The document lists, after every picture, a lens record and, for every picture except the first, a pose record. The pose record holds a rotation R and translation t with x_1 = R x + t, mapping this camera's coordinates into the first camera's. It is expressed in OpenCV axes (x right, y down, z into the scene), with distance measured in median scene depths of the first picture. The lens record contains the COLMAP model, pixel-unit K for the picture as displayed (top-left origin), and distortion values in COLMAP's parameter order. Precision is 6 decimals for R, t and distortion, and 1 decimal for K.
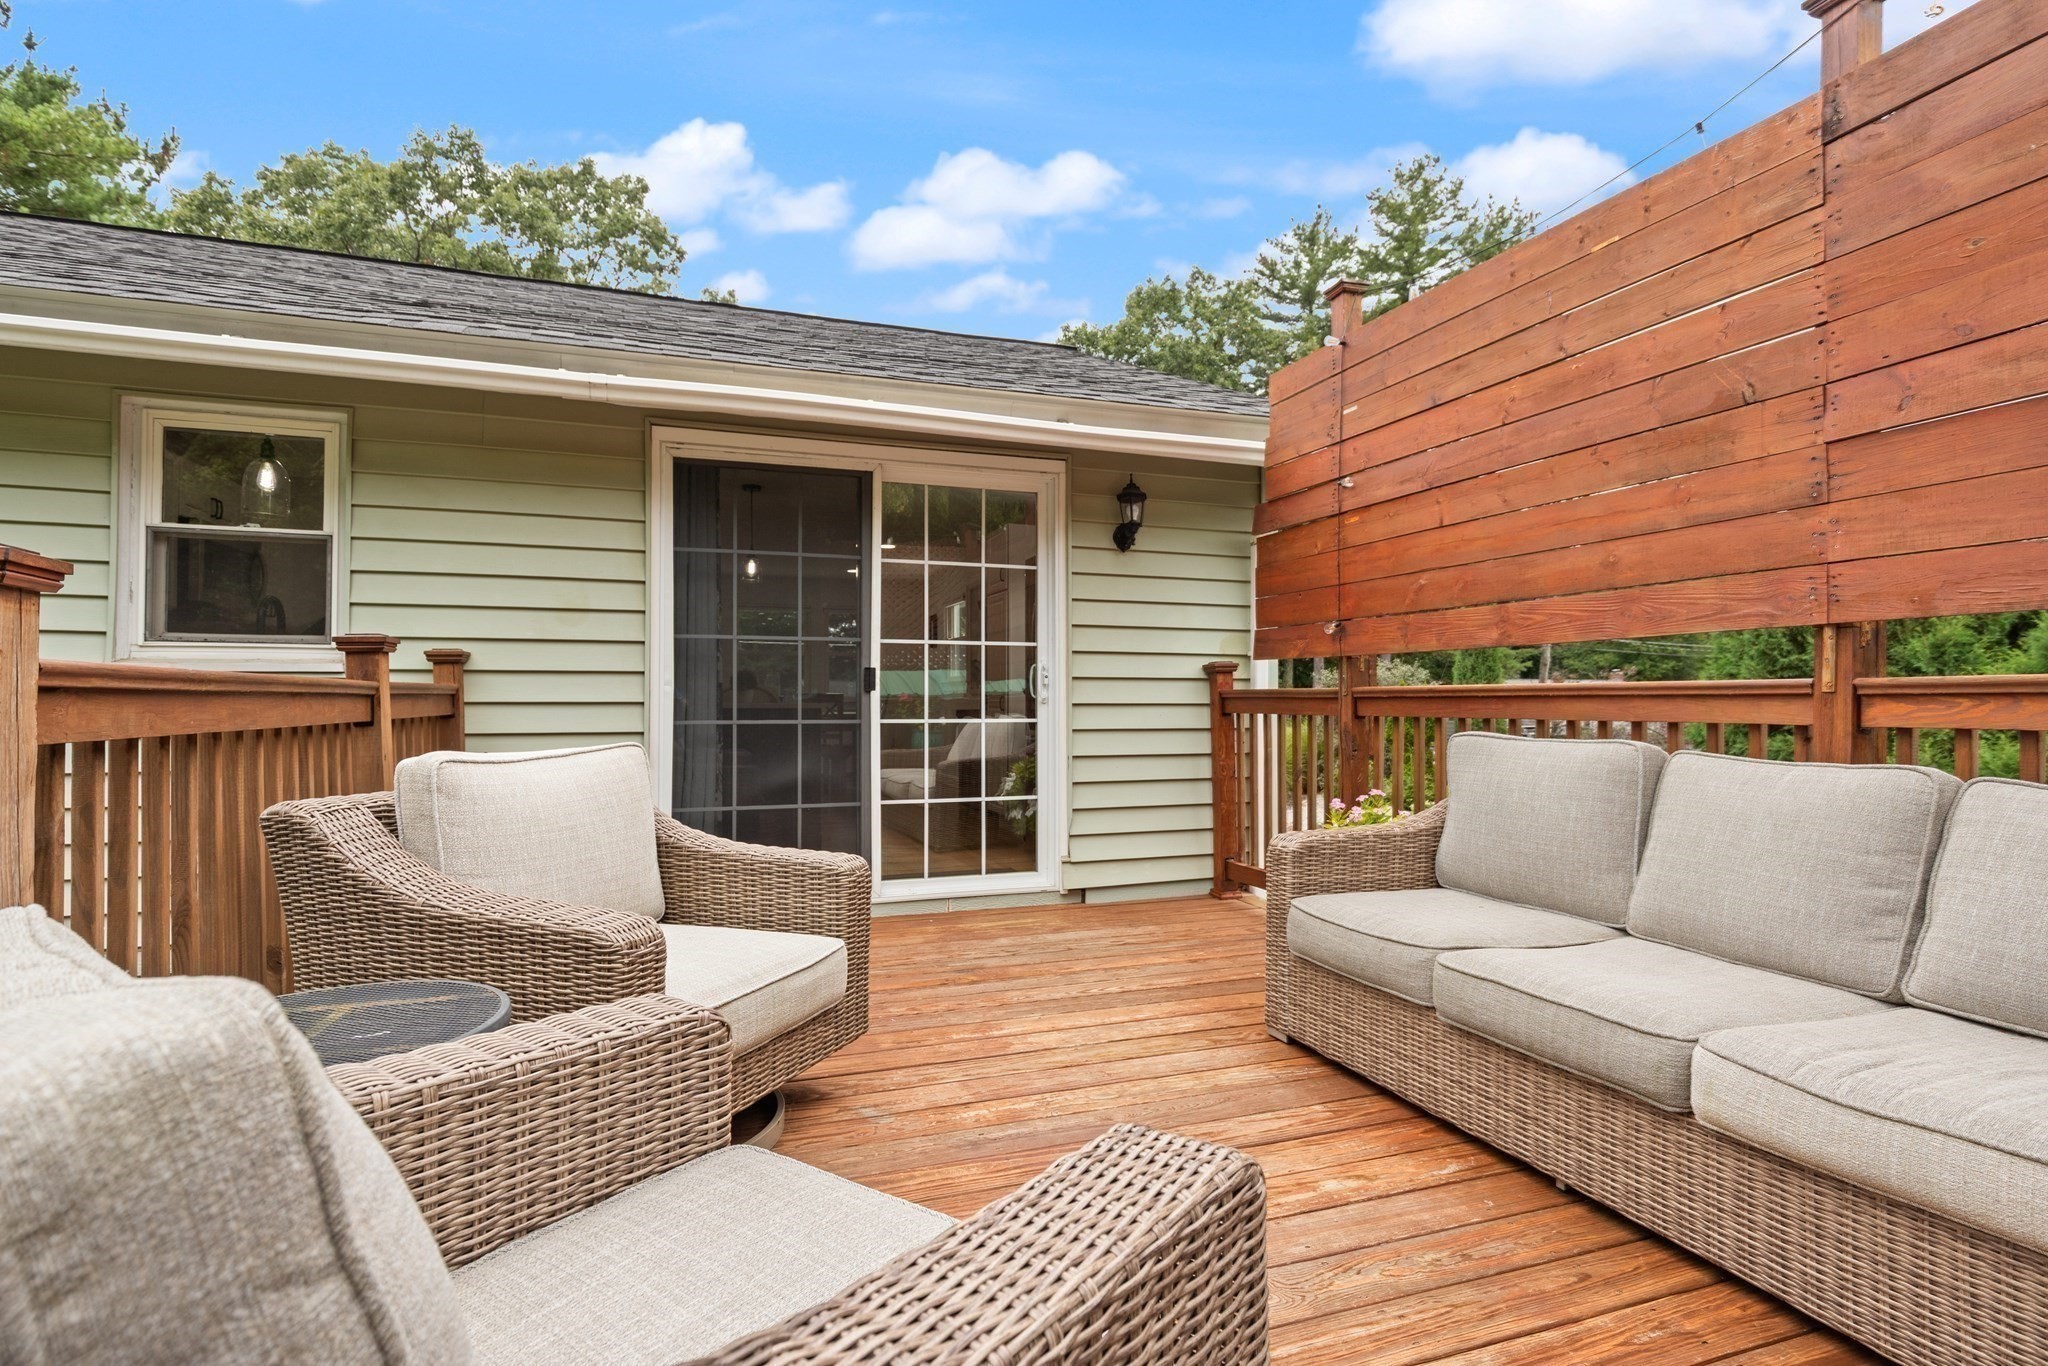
lens RADIAL K [[1051.0, 0, 1024.0], [0, 1051.0, 683.0], [0, 0, 1]] dist [0.001475, 0.000662]
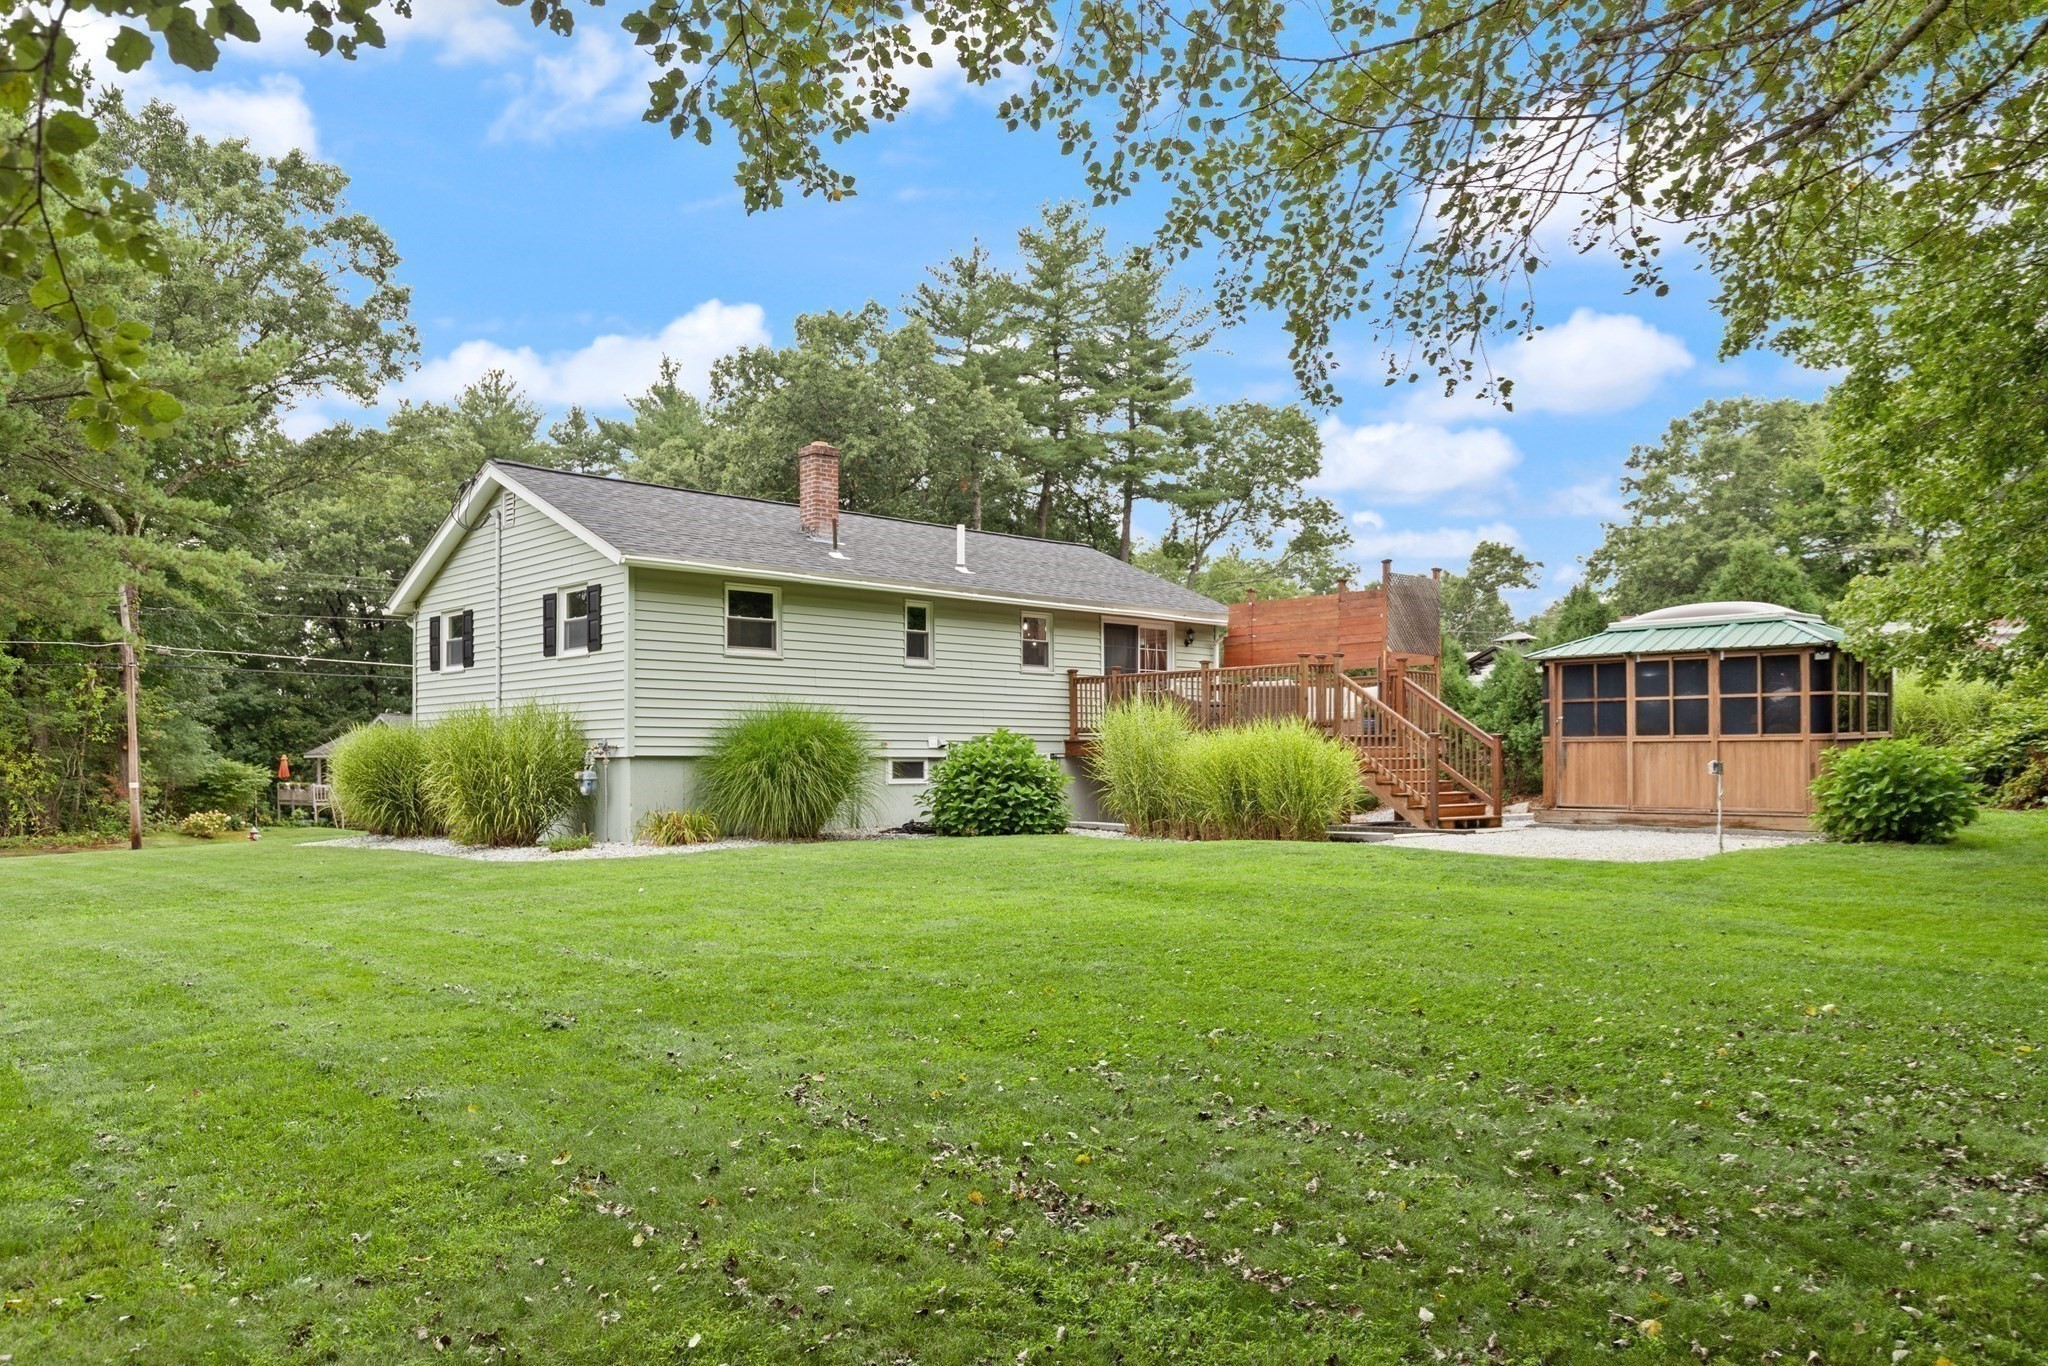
lens RADIAL K [[1436.0, 0, 1024.0], [0, 1436.0, 683.0], [0, 0, 1]] dist [0.000644, 0.000051]
pose [[0.929033, 0.020732, 0.369417, -2.648002], [-0.007279, 0.999260, -0.037774, 0.250015], [-0.369926, 0.032404, 0.928496, -4.124110]]
